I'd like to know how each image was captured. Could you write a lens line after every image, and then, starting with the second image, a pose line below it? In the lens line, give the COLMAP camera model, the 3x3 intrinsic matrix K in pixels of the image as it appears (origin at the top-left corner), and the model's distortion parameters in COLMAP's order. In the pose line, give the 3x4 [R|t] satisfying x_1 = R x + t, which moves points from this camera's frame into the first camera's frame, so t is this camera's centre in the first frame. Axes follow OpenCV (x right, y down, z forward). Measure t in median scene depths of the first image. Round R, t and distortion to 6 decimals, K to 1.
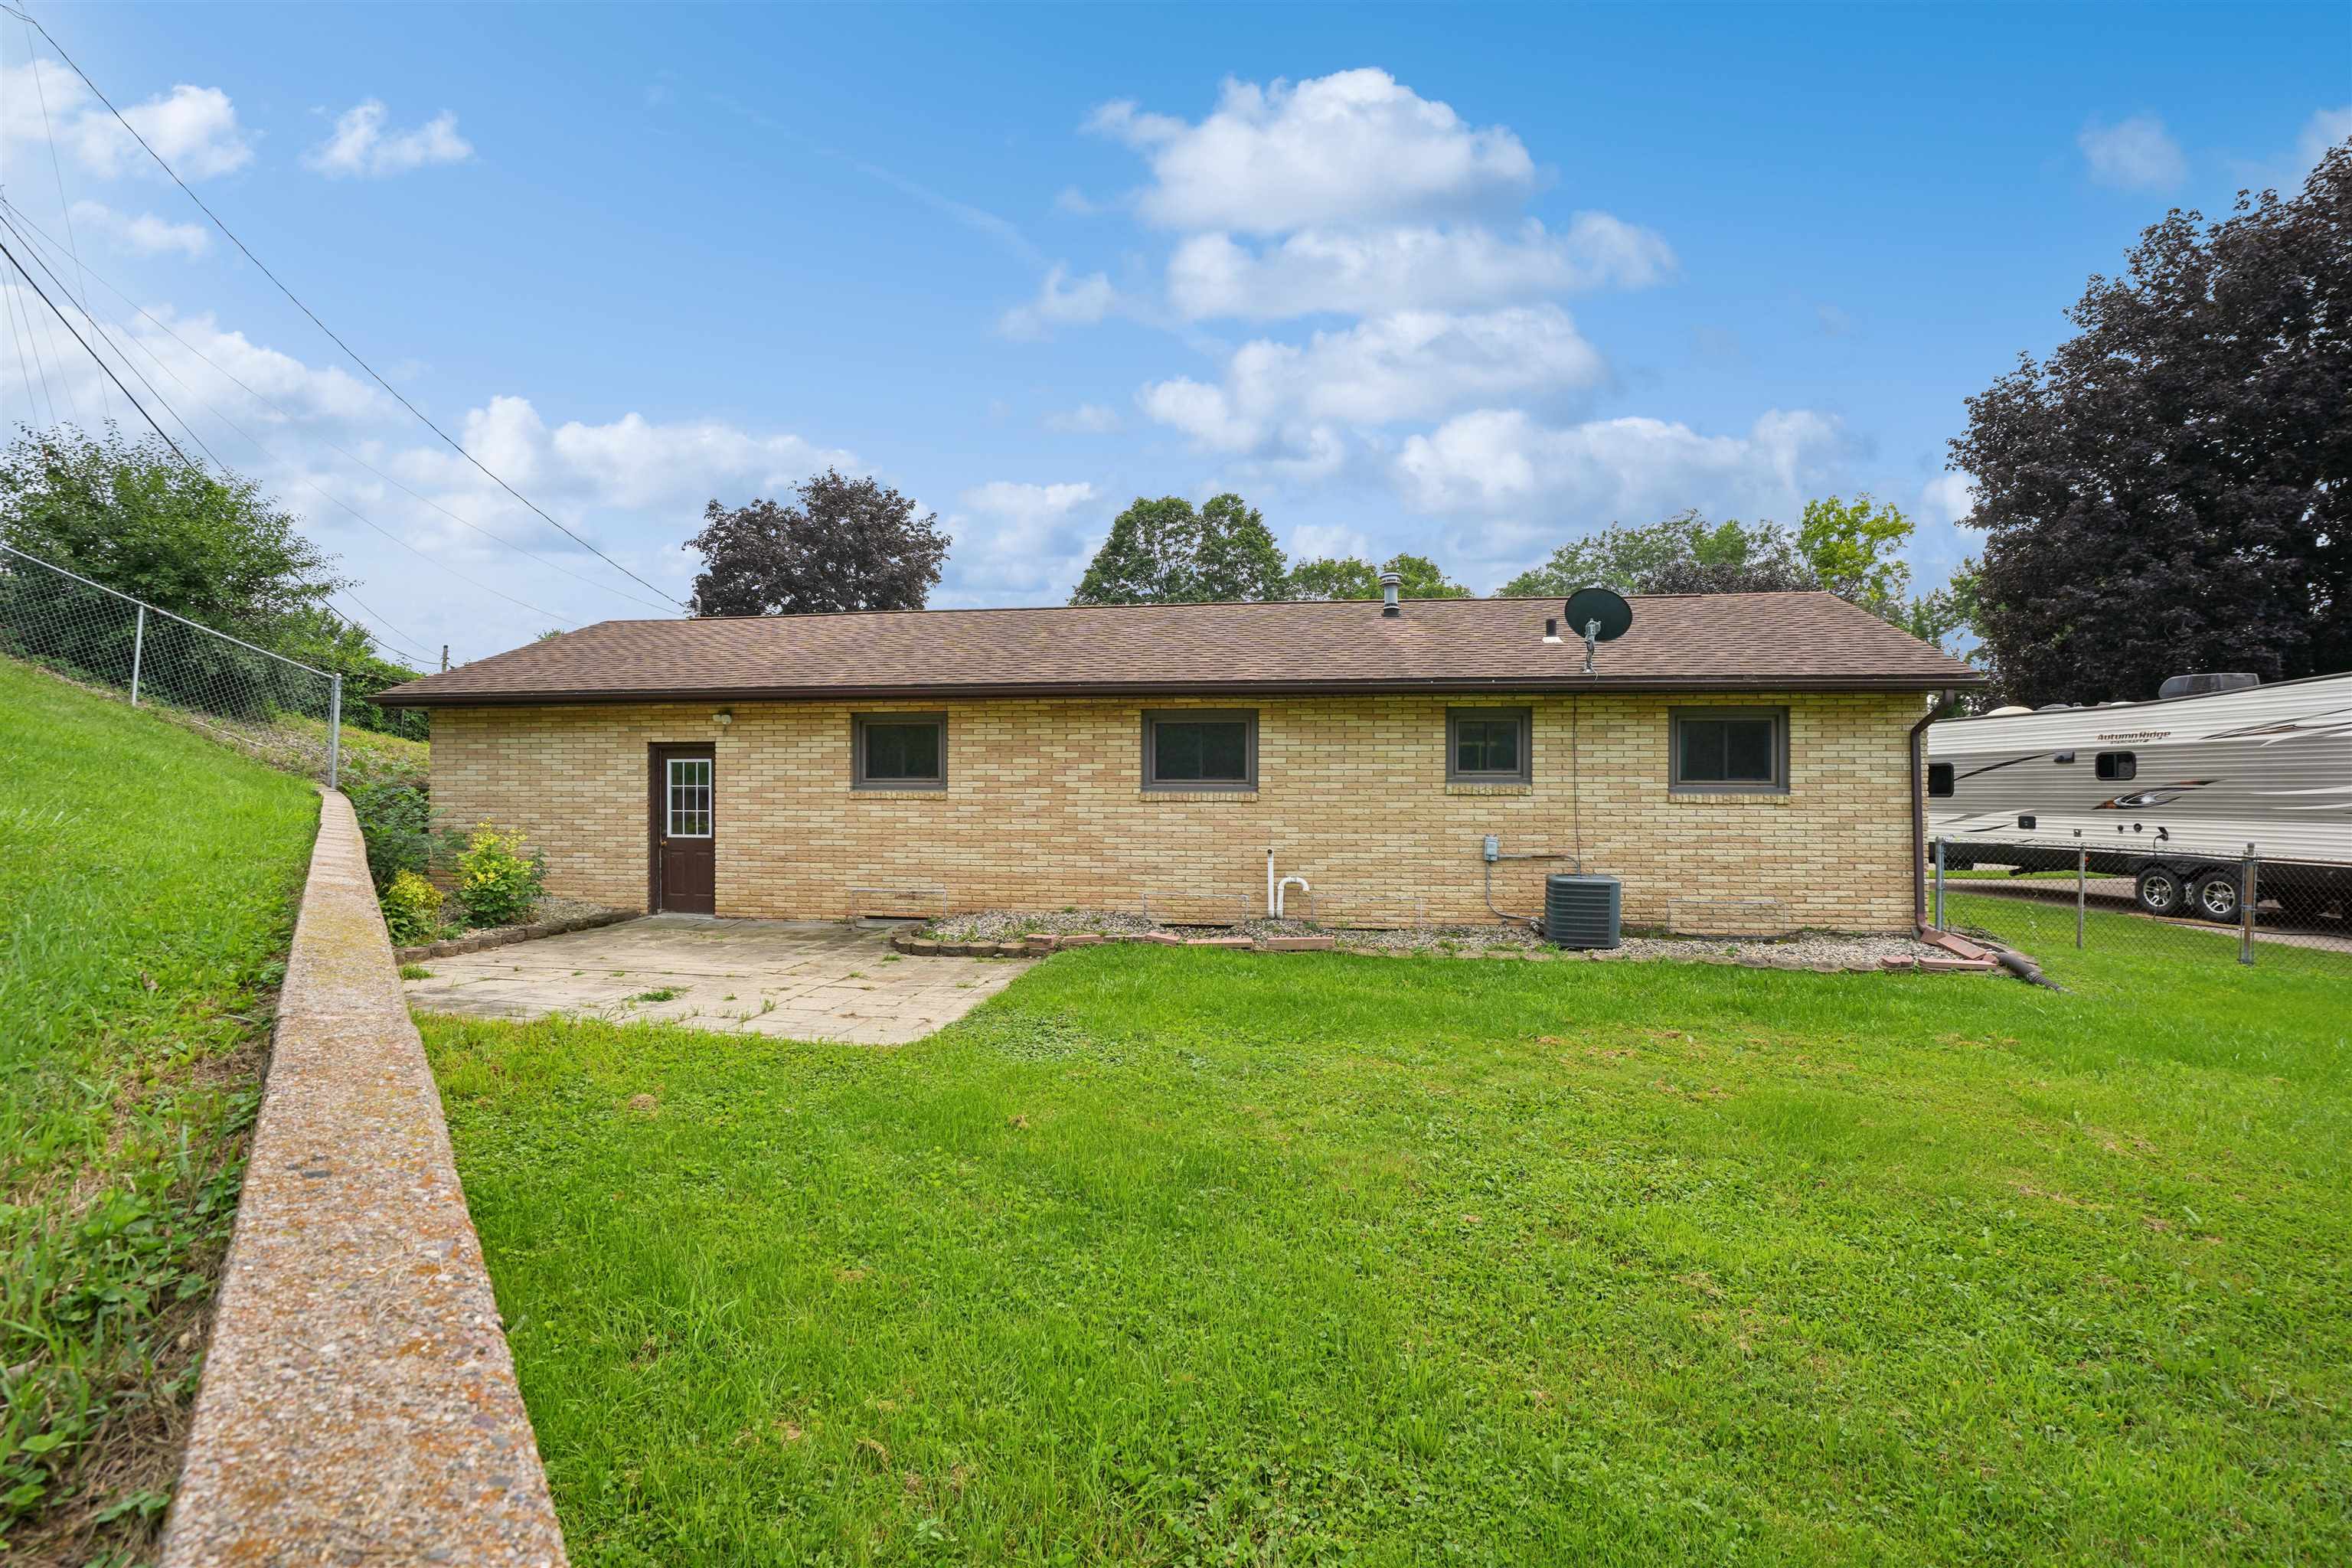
lens RADIAL K [[1098.6, 0, 1176.8], [0, 1098.6, 802.8], [0, 0, 1]] dist [-0.056490, 0.019526]
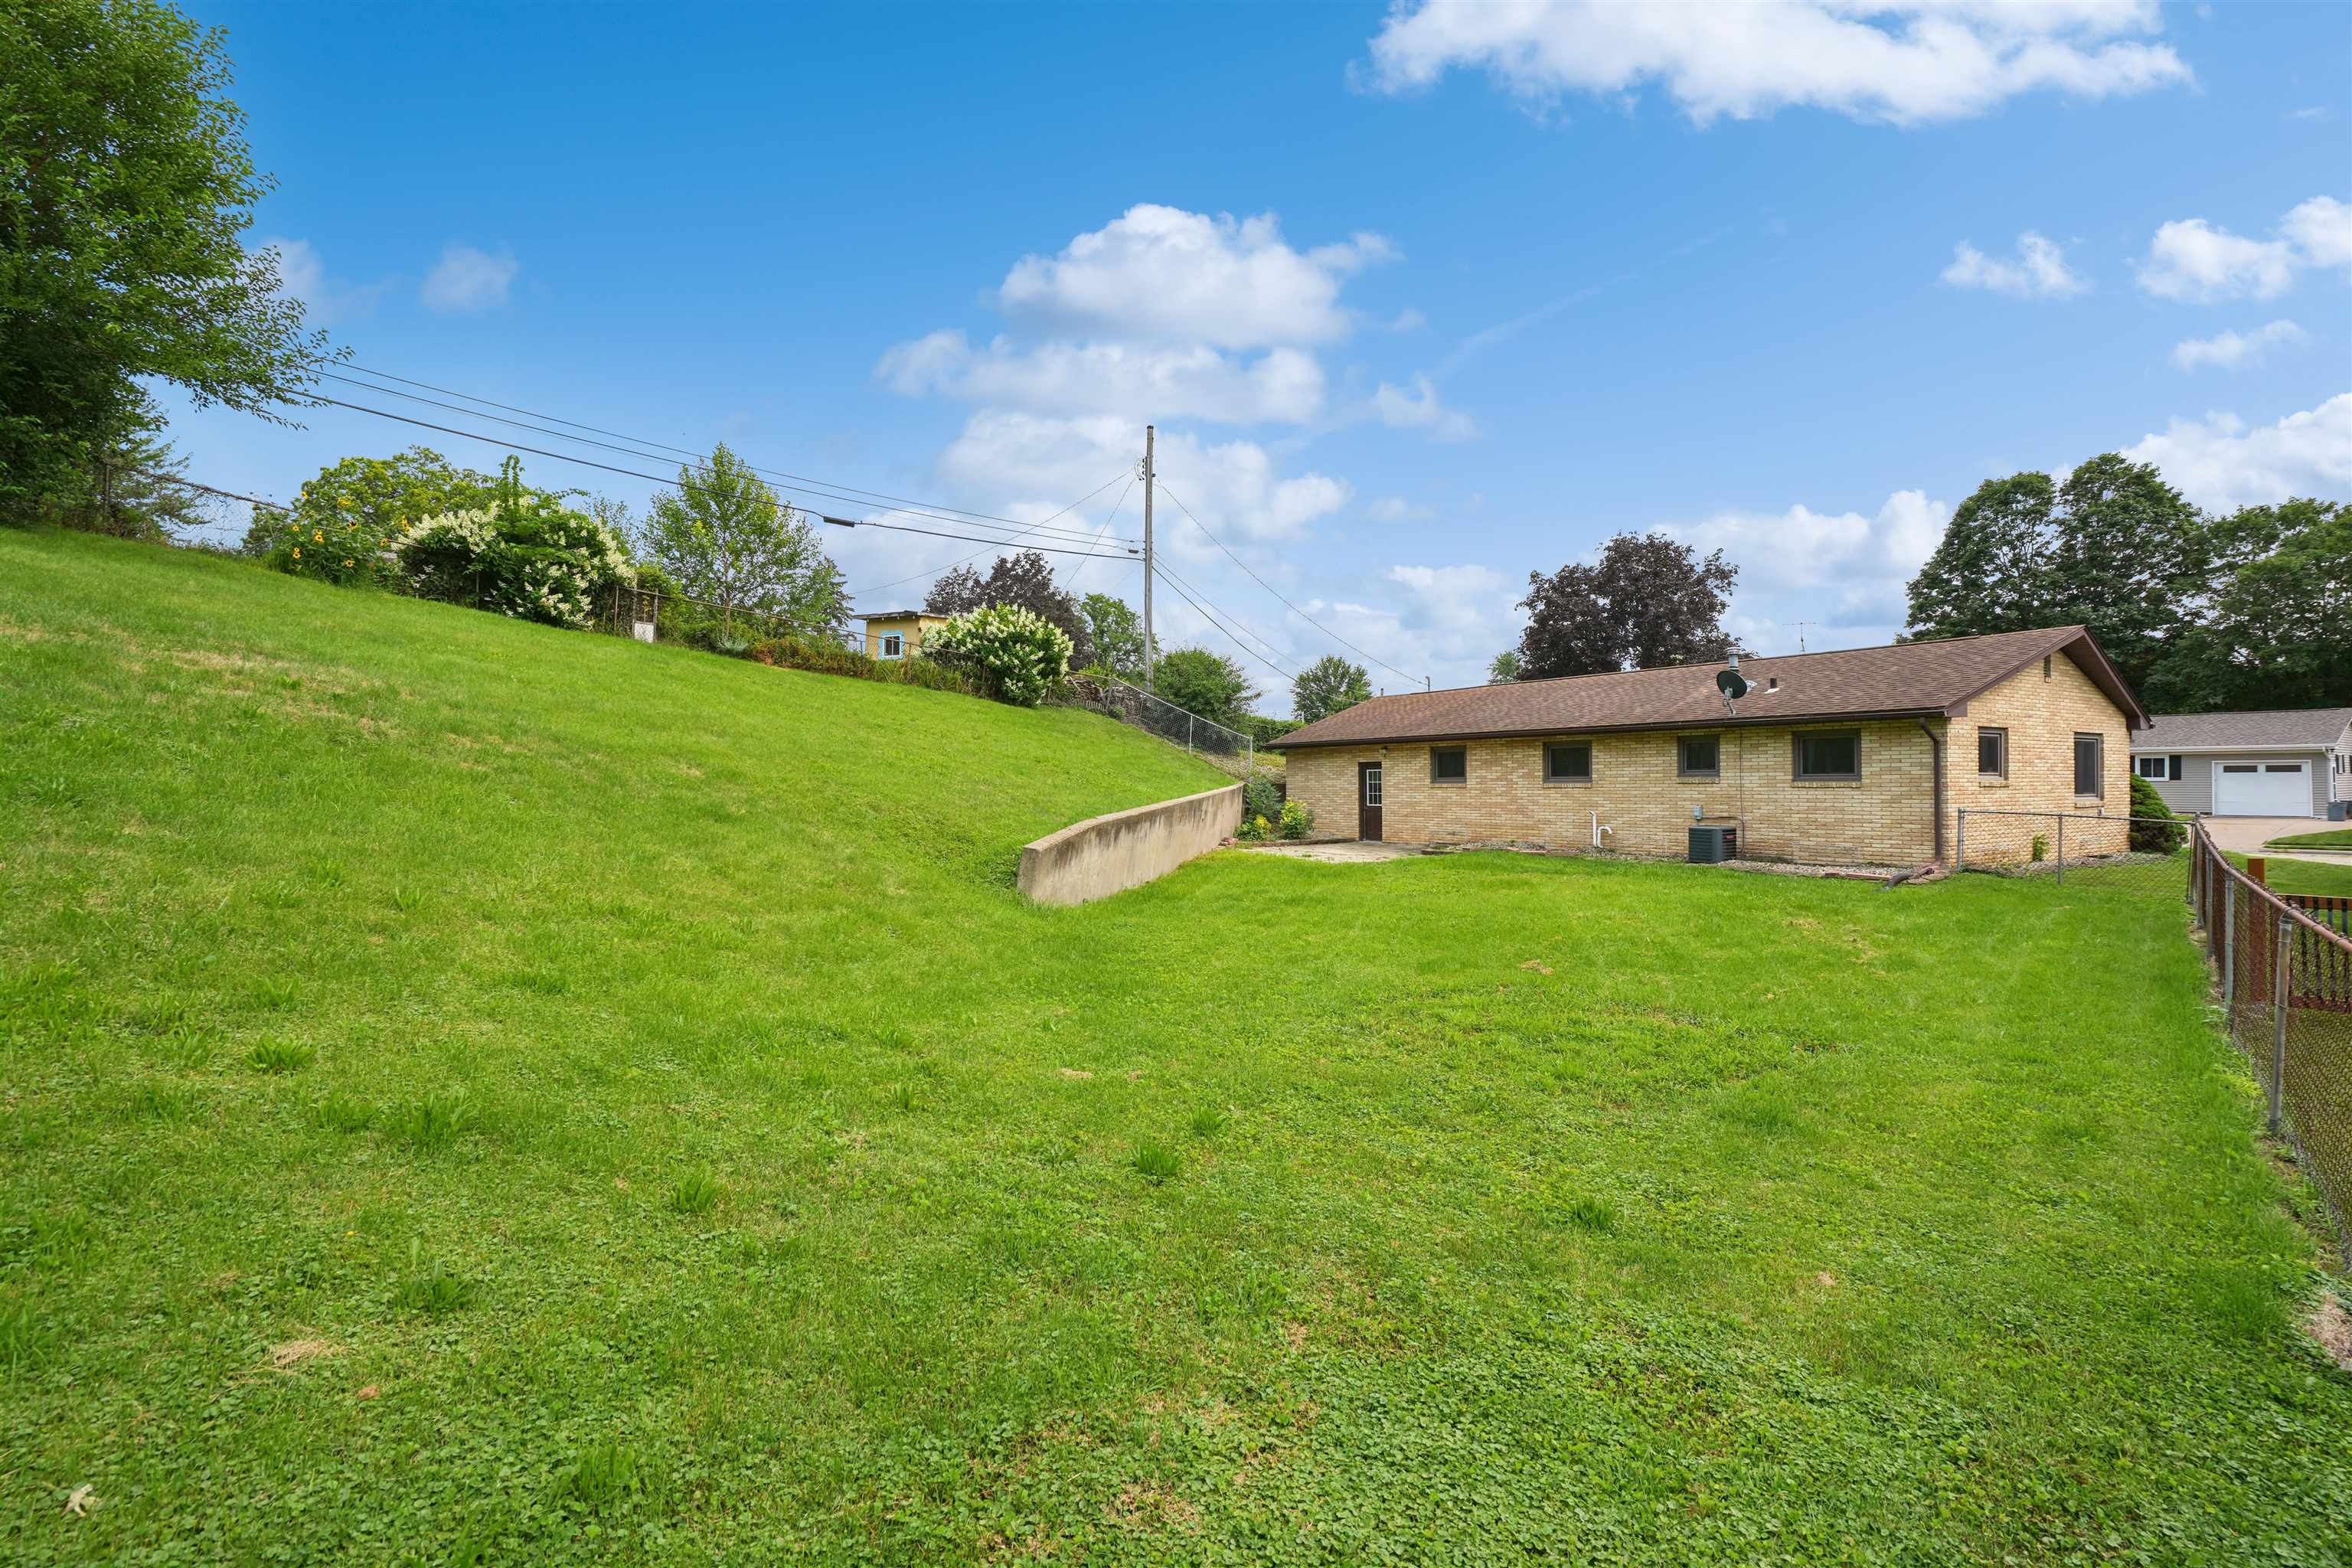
lens RADIAL K [[1072.8, 0, 1152.7], [0, 1072.8, 767.6], [0, 0, 1]] dist [-0.019824, 0.017023]
pose [[0.647326, -0.018199, -0.761996, 0.979121], [-0.004352, 0.999610, -0.027571, 0.018077], [0.762201, 0.021164, 0.646994, -0.789189]]
